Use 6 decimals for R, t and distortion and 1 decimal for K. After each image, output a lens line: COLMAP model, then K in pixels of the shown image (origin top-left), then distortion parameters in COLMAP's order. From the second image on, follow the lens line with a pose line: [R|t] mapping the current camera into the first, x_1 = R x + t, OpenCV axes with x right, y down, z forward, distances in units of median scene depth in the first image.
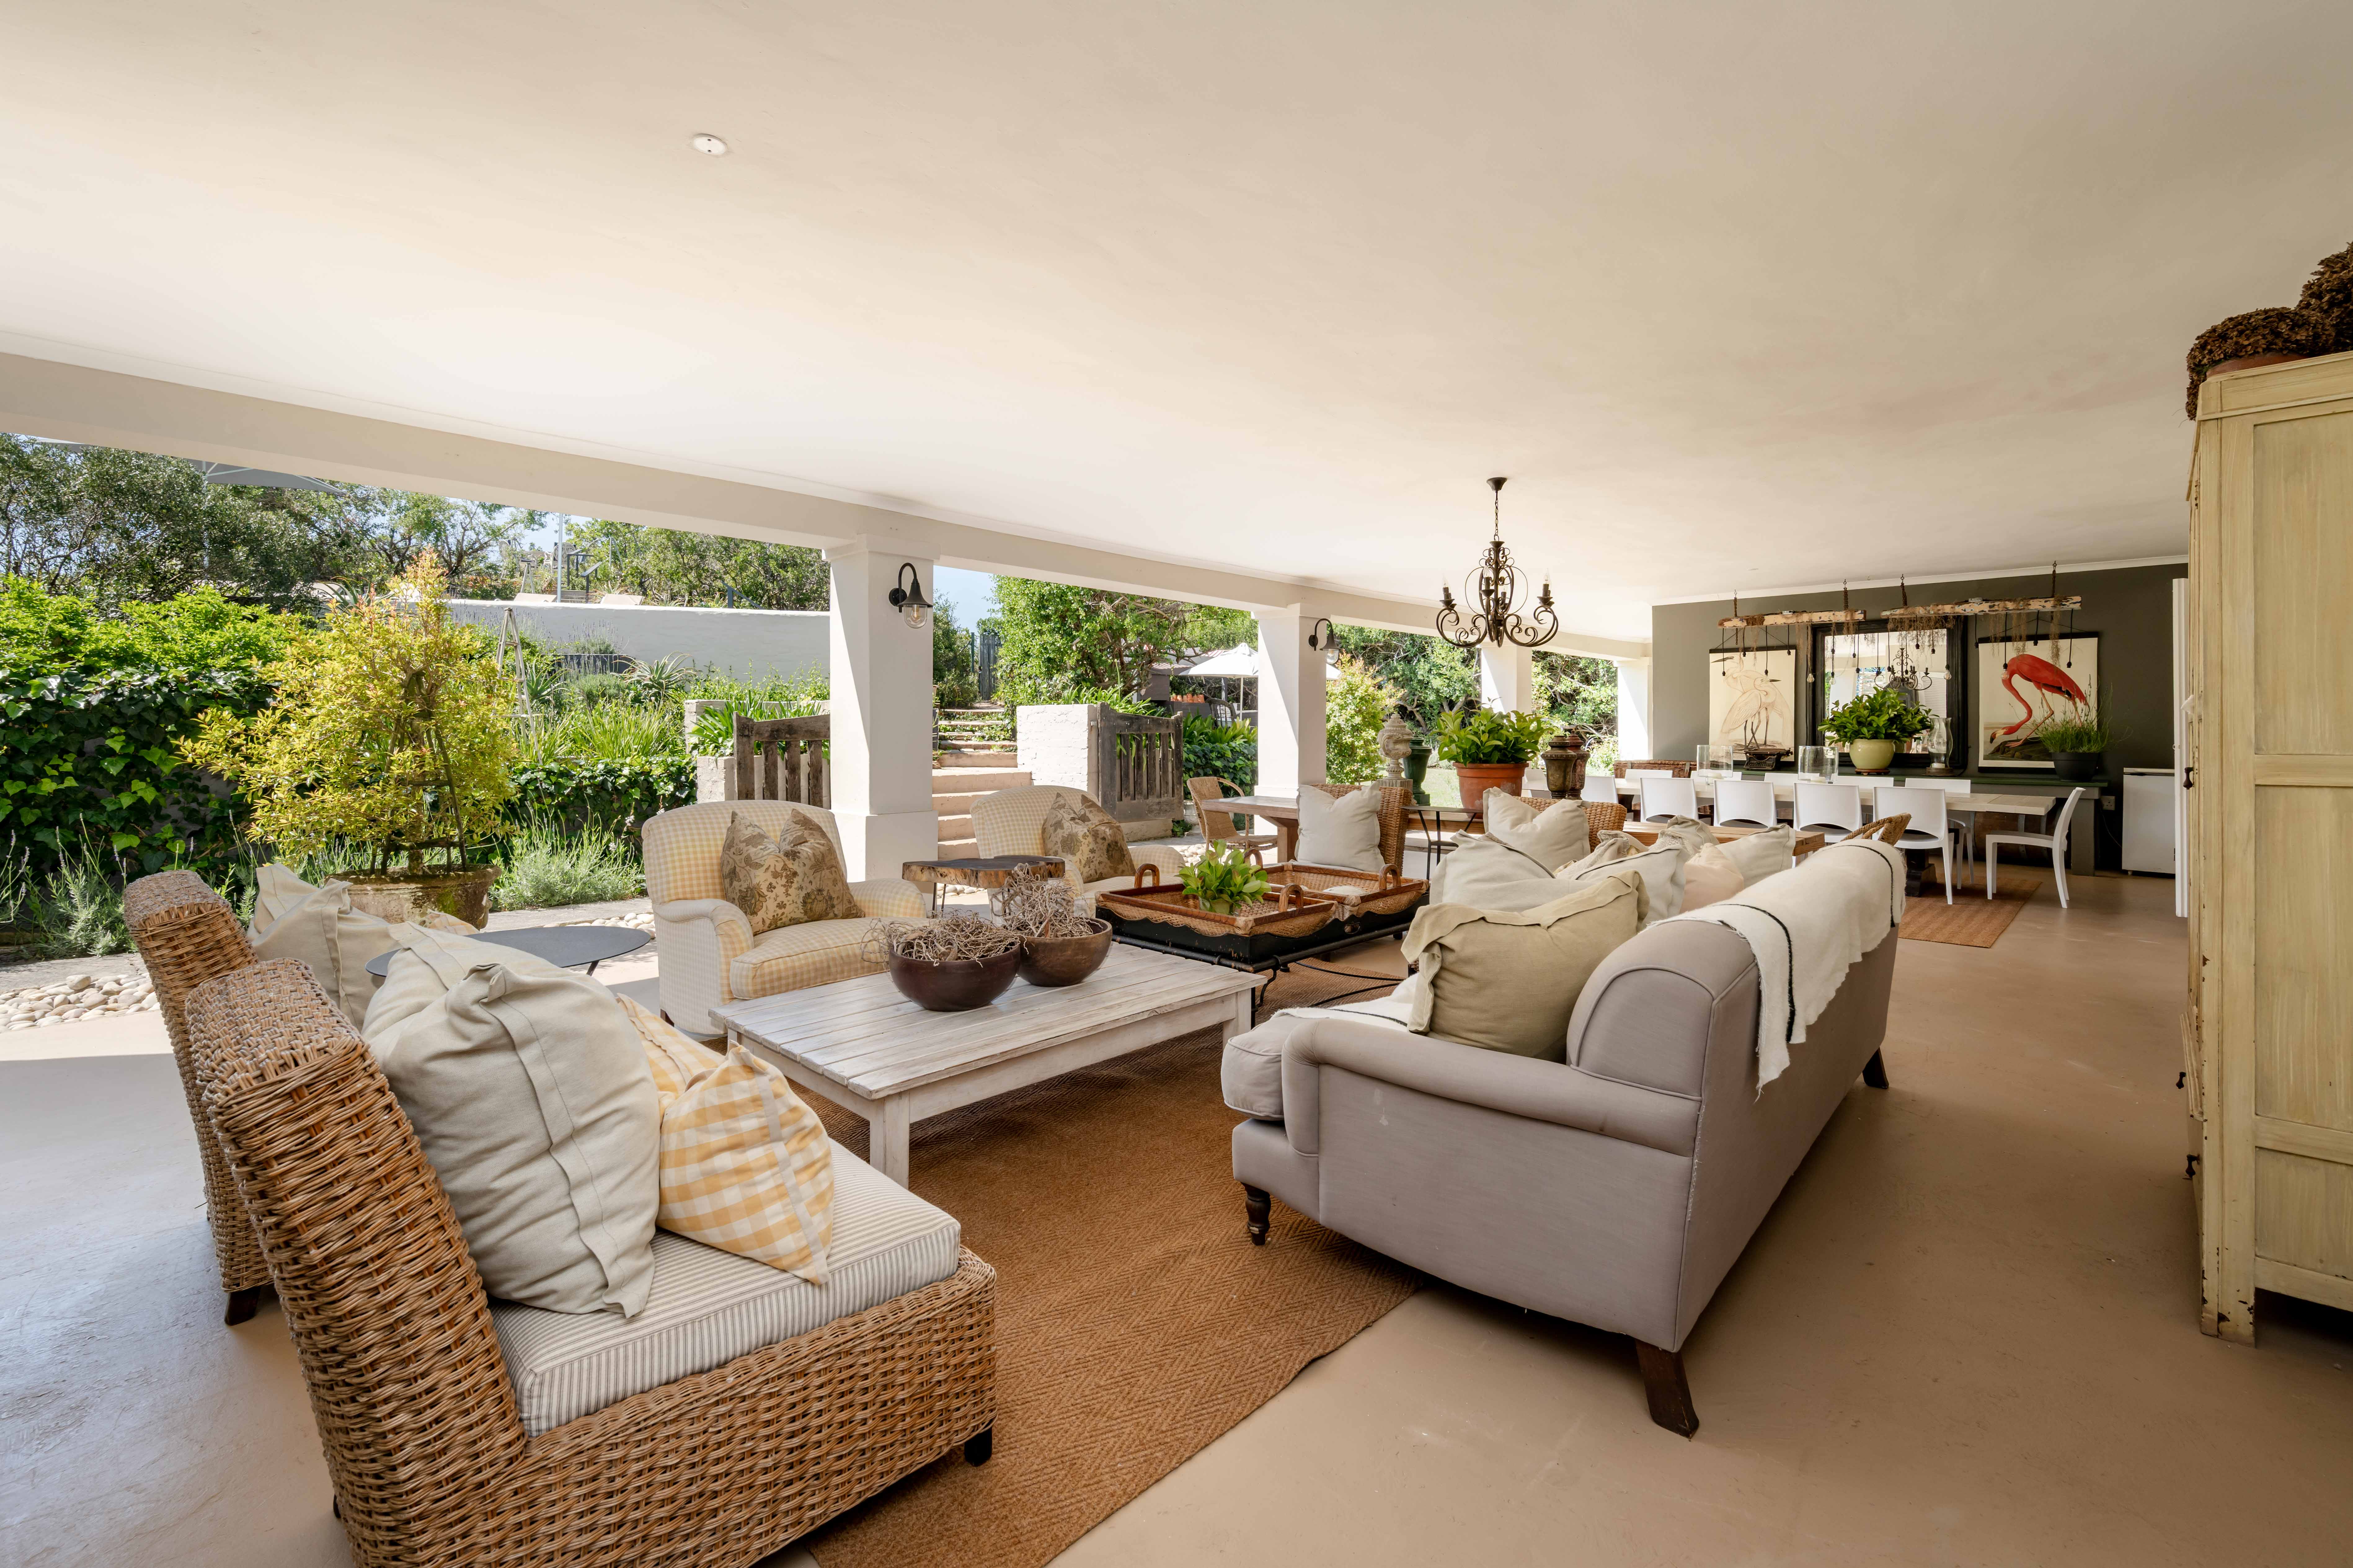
lens RADIAL K [[985.2, 0, 1179.4], [0, 985.2, 731.2], [0, 0, 1]] dist [-0.000800, -0.000054]
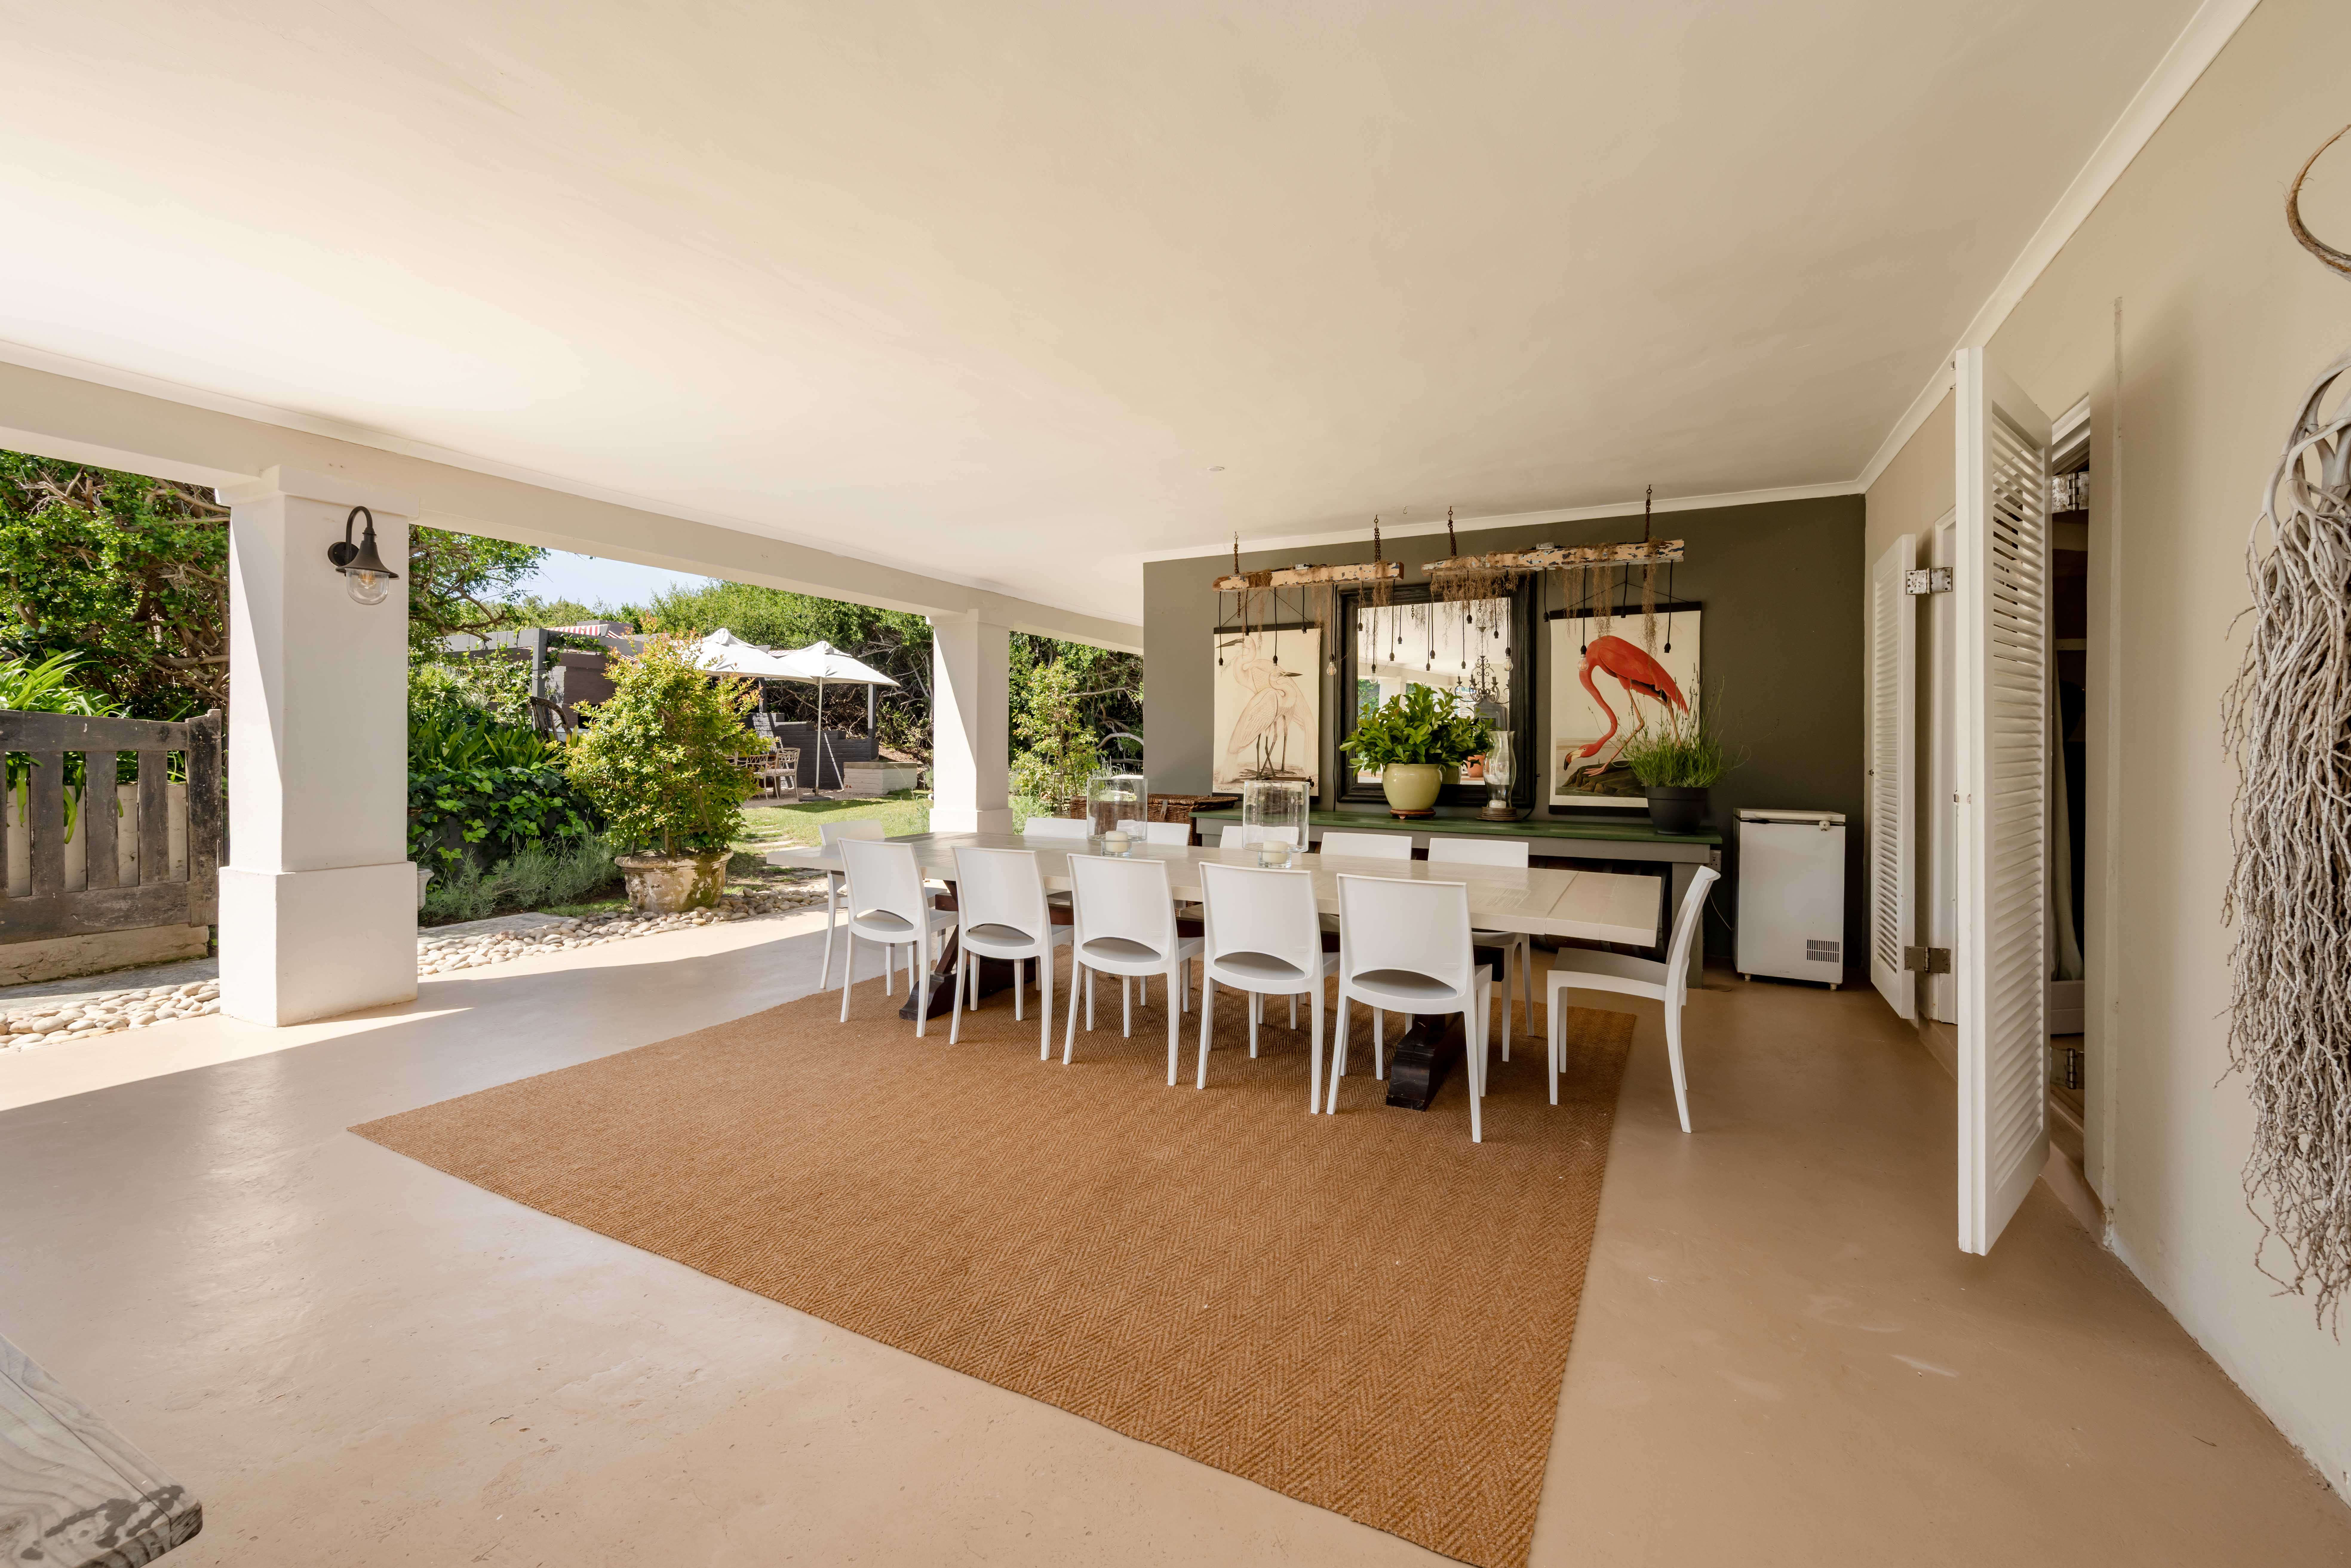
lens RADIAL K [[949.1, 0, 1173.8], [0, 949.1, 748.5], [0, 0, 1]] dist [0.000321, -0.000026]
pose [[0.958756, 0.003847, 0.284206, 0.392364], [-0.003775, 0.999993, -0.000802, -0.000720], [-0.284206, -0.000304, 0.958763, 0.465087]]
